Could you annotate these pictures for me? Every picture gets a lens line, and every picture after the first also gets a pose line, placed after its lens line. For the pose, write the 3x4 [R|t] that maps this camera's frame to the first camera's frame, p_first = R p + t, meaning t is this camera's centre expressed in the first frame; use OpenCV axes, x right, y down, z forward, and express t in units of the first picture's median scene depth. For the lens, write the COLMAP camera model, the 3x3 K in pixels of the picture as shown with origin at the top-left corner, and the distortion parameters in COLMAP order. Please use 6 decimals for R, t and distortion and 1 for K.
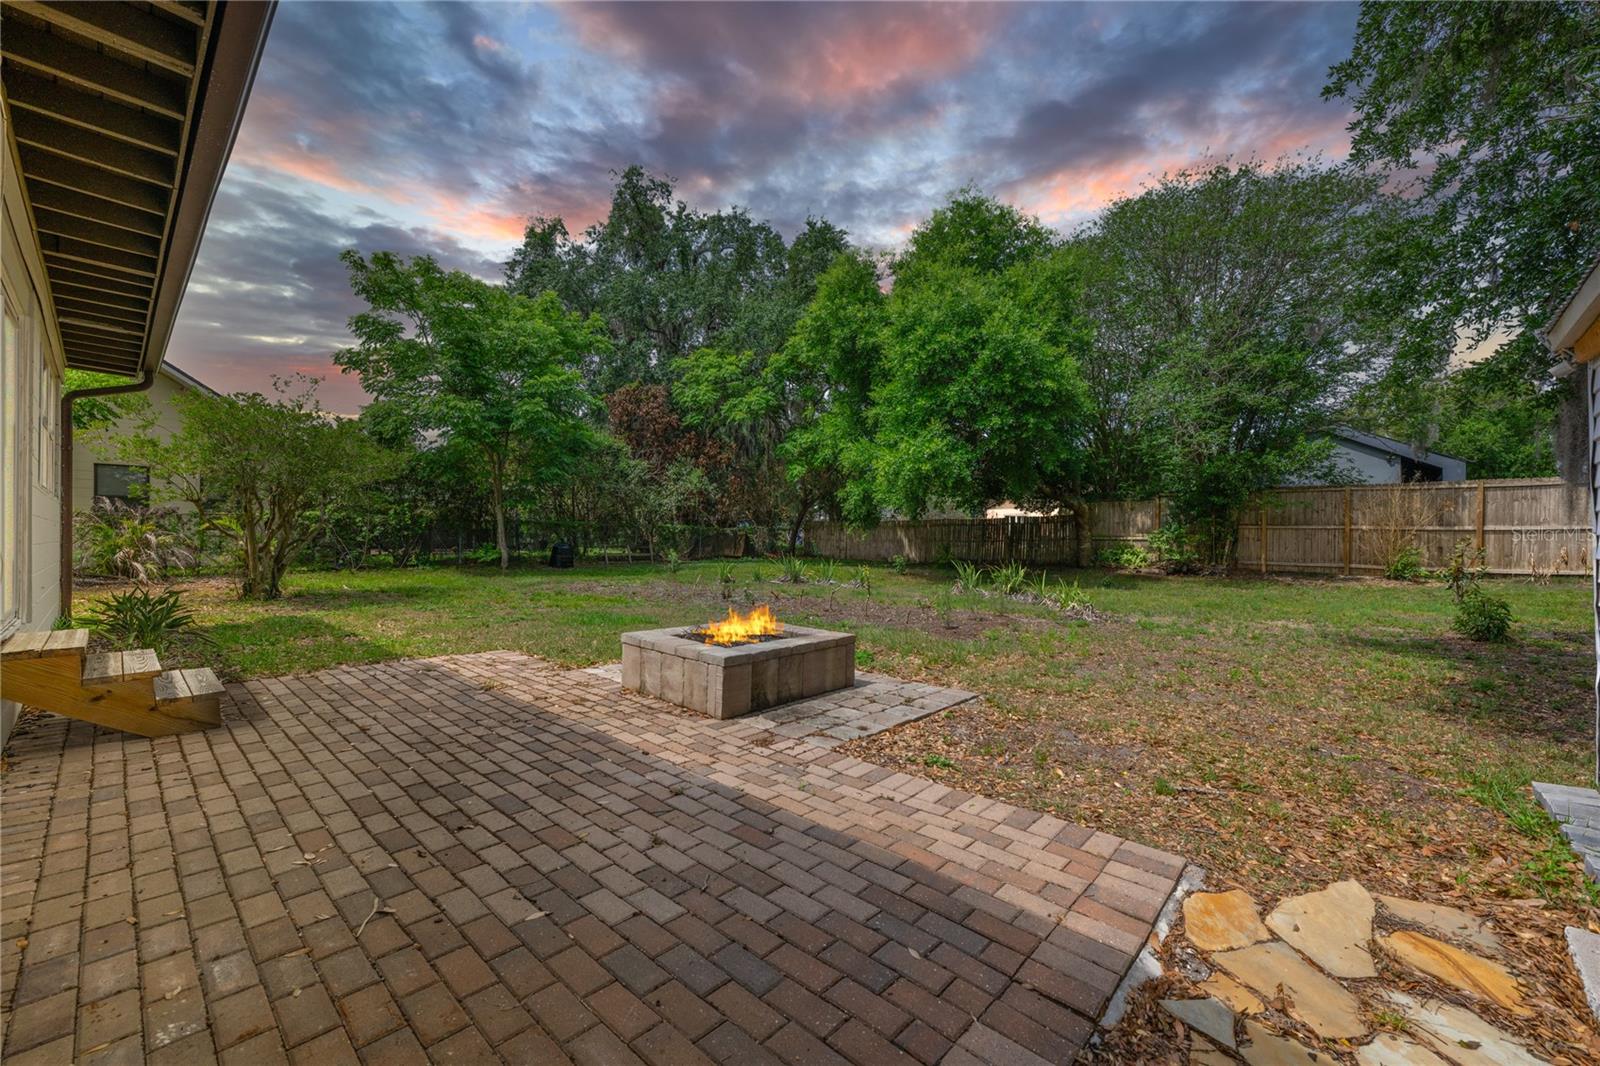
lens RADIAL K [[628.5, 0, 779.4], [0, 628.5, 536.6], [0, 0, 1]] dist [0.003625, -0.000026]
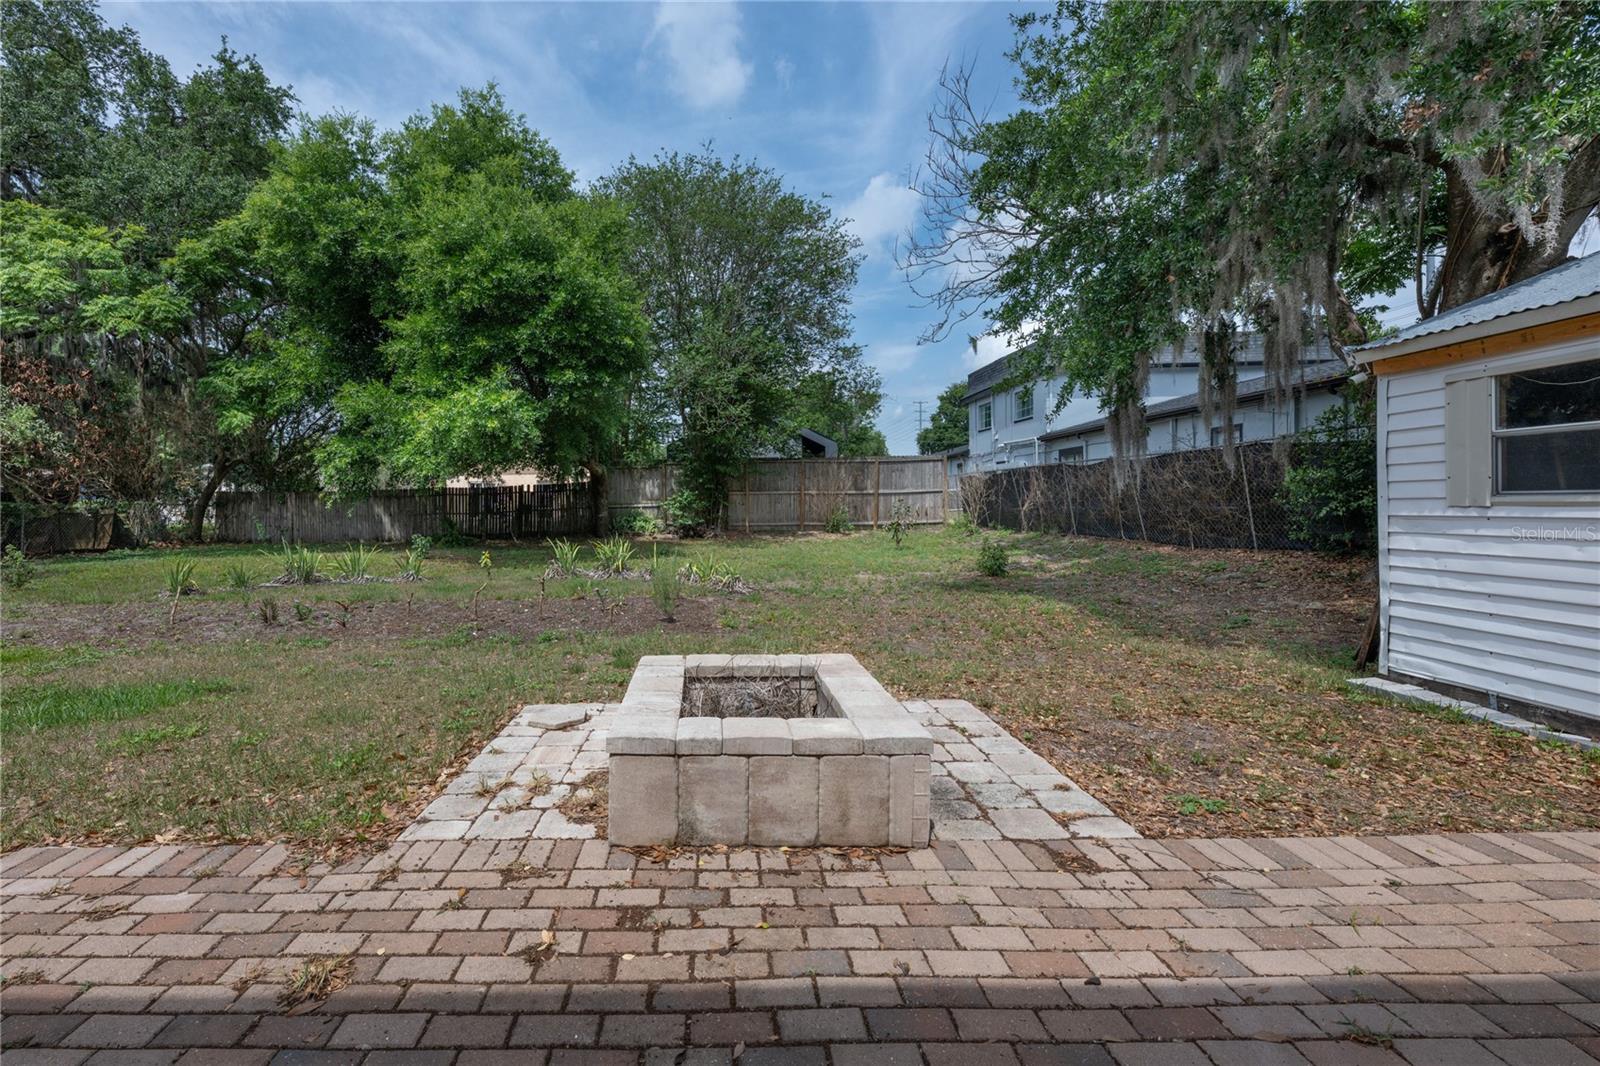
lens RADIAL K [[681.7, 0, 695.6], [0, 681.7, 515.0], [0, 0, 1]] dist [0.000463, 0.000124]
pose [[0.735980, -0.034982, 0.676099, -0.175583], [0.025790, 0.999388, 0.023636, -0.008146], [-0.676512, 0.000041, 0.736432, 0.183913]]
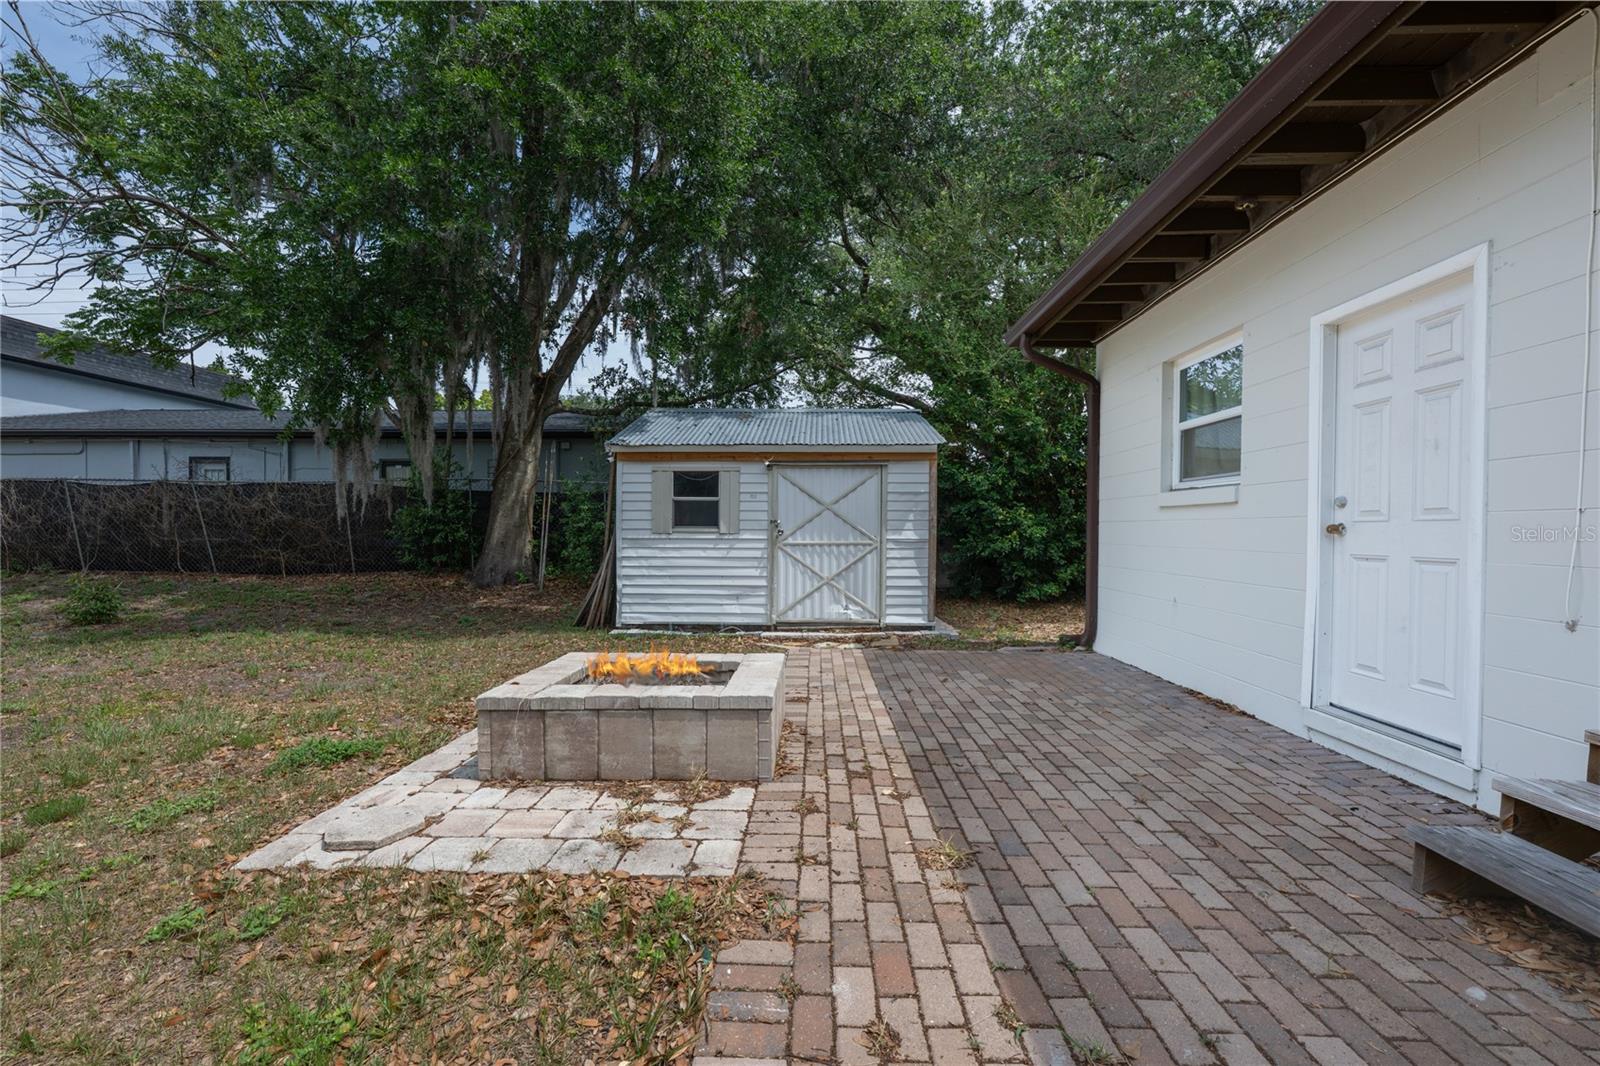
lens RADIAL K [[673.6, 0, 806.3], [0, 673.6, 543.9], [0, 0, 1]] dist [0.000752, -0.000879]
pose [[-0.684654, -0.026659, 0.728381, -0.239999], [-0.014009, 0.999628, 0.023418, -0.003132], [-0.728734, 0.005829, -0.684772, 0.457826]]
